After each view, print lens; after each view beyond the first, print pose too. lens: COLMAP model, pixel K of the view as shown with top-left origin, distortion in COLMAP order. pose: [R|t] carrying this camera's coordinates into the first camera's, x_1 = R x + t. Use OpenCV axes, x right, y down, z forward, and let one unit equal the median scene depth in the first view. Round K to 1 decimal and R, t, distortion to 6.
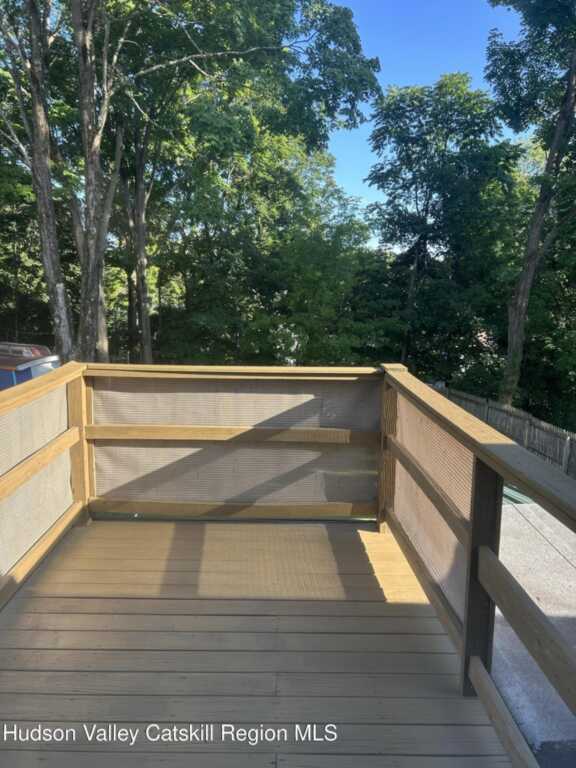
lens RADIAL K [[570.1, 0, 286.6], [0, 570.1, 384.0], [0, 0, 1]] dist [-0.001001, -0.000952]
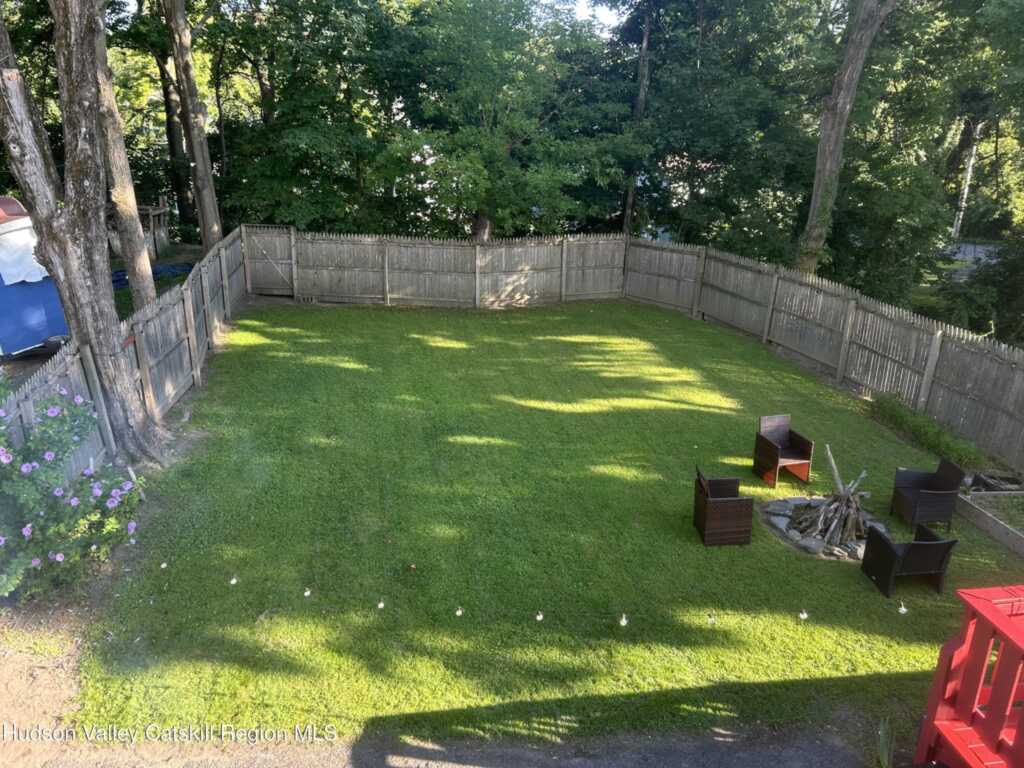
lens RADIAL K [[760.1, 0, 511.4], [0, 760.1, 379.6], [0, 0, 1]] dist [-0.001001, -0.000952]
pose [[0.990594, -0.054811, 0.125374, -0.048430], [0.029337, 0.980033, 0.196656, -0.021784], [-0.133650, -0.191129, 0.972424, 0.177317]]
